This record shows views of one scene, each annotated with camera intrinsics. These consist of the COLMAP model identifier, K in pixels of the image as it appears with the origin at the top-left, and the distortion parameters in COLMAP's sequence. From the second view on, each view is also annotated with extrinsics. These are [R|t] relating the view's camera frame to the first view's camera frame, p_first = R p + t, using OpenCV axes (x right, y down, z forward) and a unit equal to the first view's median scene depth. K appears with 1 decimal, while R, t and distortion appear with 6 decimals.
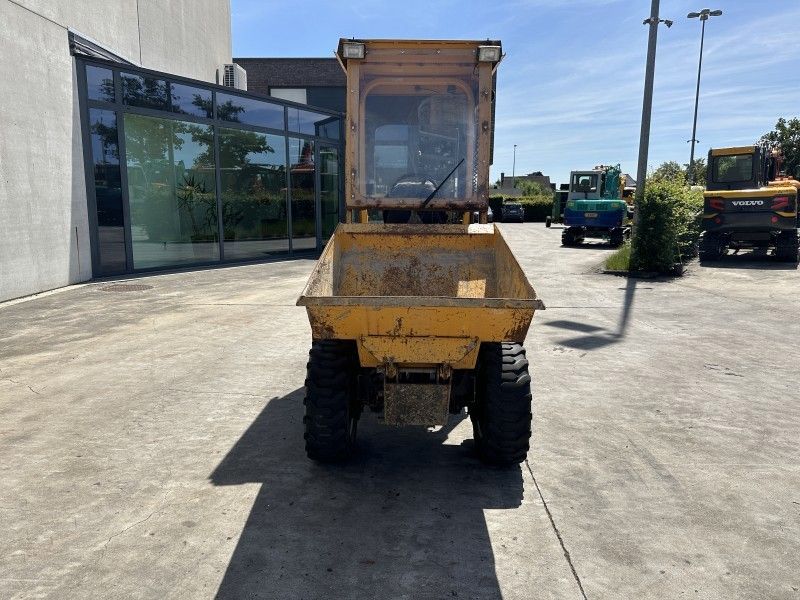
lens RADIAL K [[561.7, 0, 395.6], [0, 561.7, 292.8], [0, 0, 1]] dist [0.051803, -0.062572]
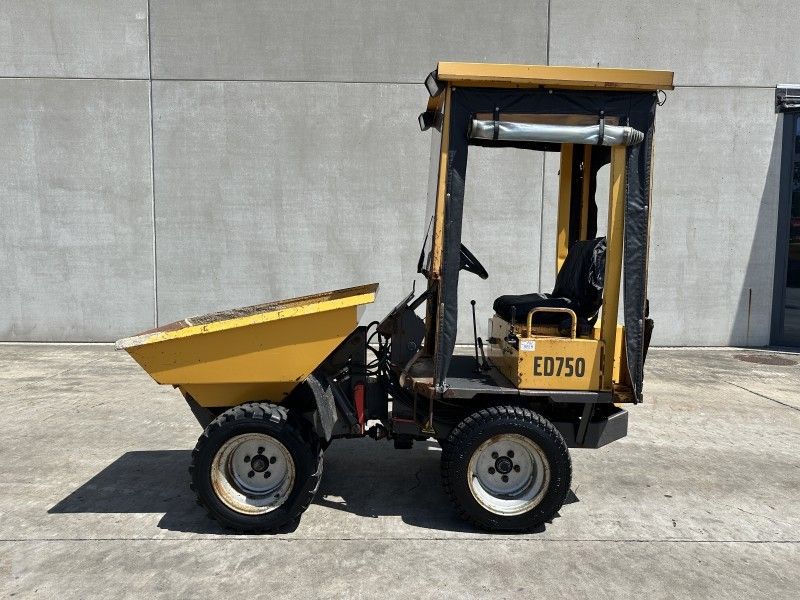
lens RADIAL K [[559.4, 0, 403.8], [0, 559.4, 297.7], [0, 0, 1]] dist [0.049430, -0.063620]
pose [[0.042380, 0.072968, -0.996433, 0.950284], [-0.166563, 0.983888, 0.064965, -0.169788], [0.985120, 0.163215, 0.053851, 0.951484]]
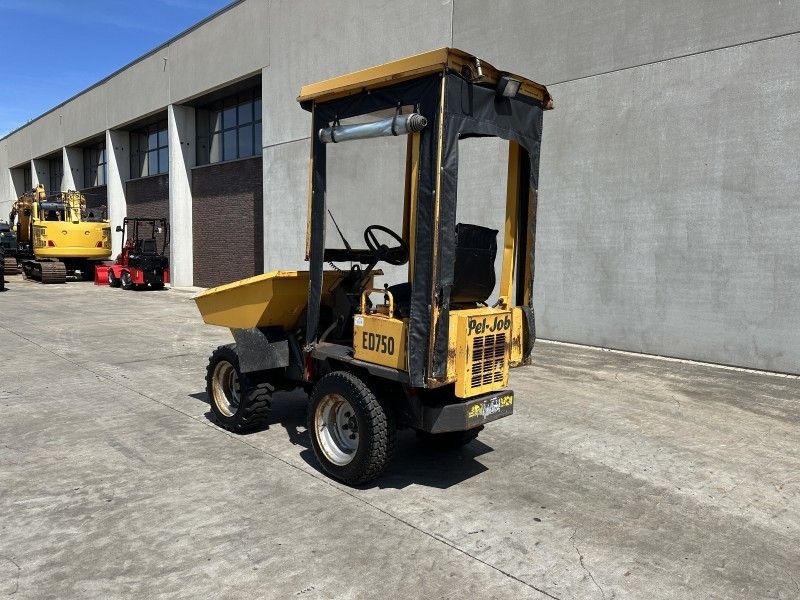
lens RADIAL K [[561.7, 0, 395.6], [0, 561.7, 292.8], [0, 0, 1]] dist [0.051803, -0.062572]
pose [[-0.688780, 0.034181, -0.724164, 0.778576], [-0.137670, 0.974545, 0.176942, -0.292267], [0.711779, 0.221569, -0.666542, 1.814270]]
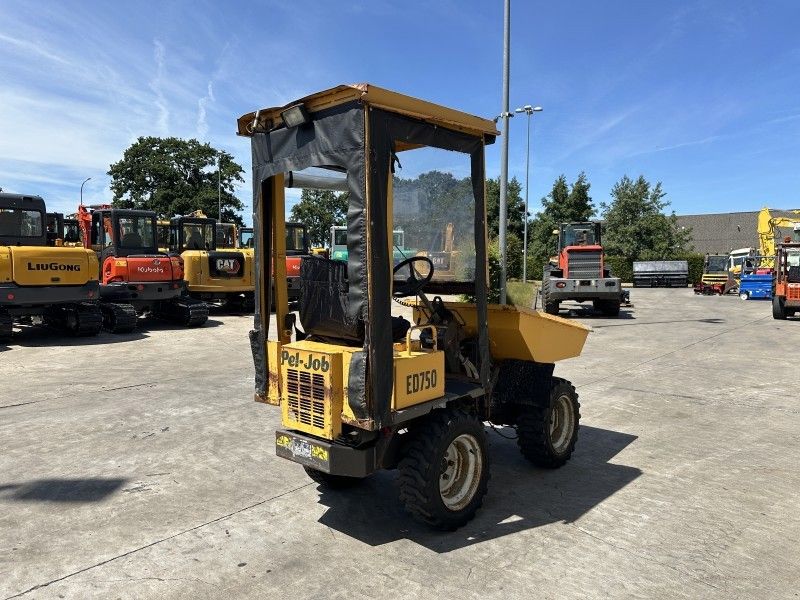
lens RADIAL K [[561.7, 0, 395.6], [0, 561.7, 292.8], [0, 0, 1]] dist [0.051803, -0.062572]
pose [[-0.766384, -0.035387, 0.641407, -0.592189], [0.095660, 0.981062, 0.168425, -0.336702], [-0.635220, 0.190435, -0.748485, 1.867535]]
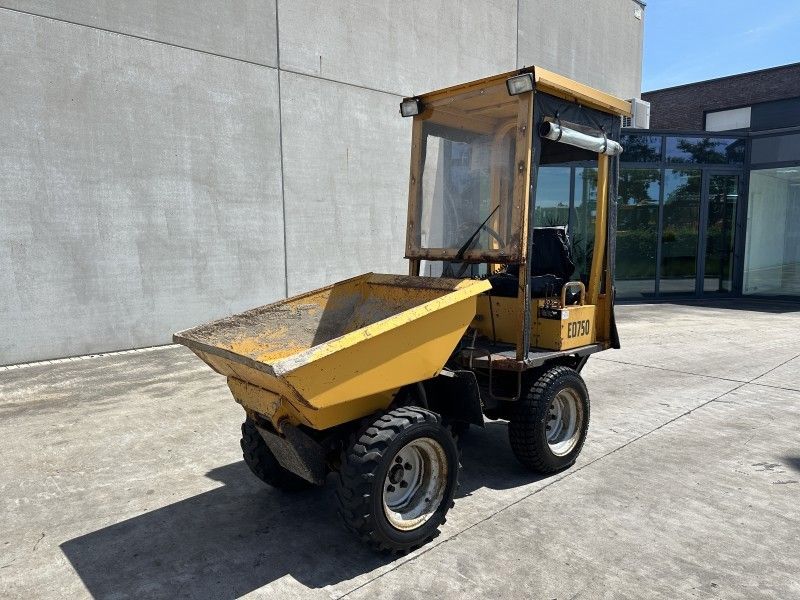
lens RADIAL K [[567.5, 0, 402.2], [0, 567.5, 296.8], [0, 0, 1]] dist [0.007471, -0.005132]
pose [[0.699208, 0.065233, -0.711936, 0.666662], [-0.102940, 0.994638, -0.009963, -0.071825], [0.707468, 0.080253, 0.702174, 0.287279]]
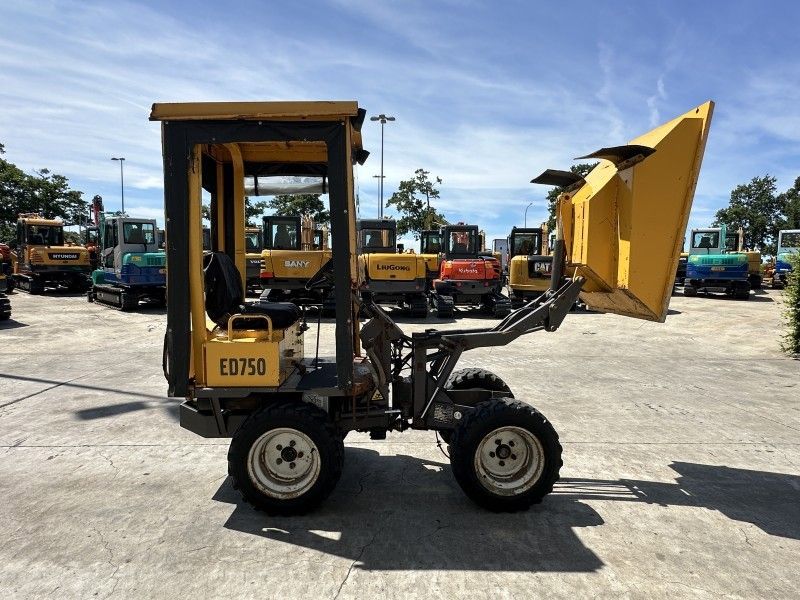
lens RADIAL K [[469.4, 0, 399.3], [0, 469.4, 296.8], [0, 0, 1]] dist [-0.002325, 0.002495]
pose [[-0.070300, -0.065045, 0.995403, -0.847858], [0.144428, 0.986694, 0.074676, -0.189936], [-0.987015, 0.149013, -0.059970, 1.013465]]
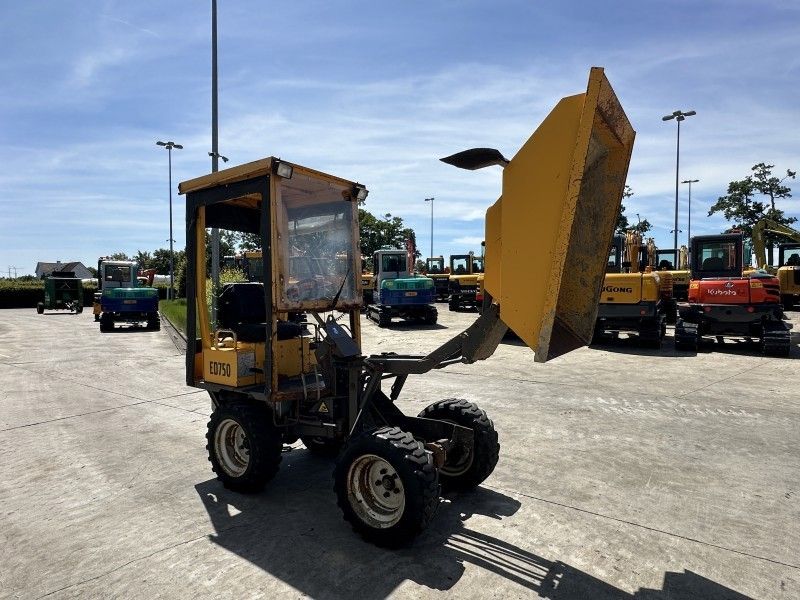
lens RADIAL K [[468.3, 0, 398.7], [0, 468.3, 301.2], [0, 0, 1]] dist [-0.002741, 0.001857]
pose [[0.541815, -0.026923, 0.840067, -0.713357], [0.133318, 0.989586, -0.054271, -0.096462], [-0.829857, 0.141401, 0.539762, 0.358151]]
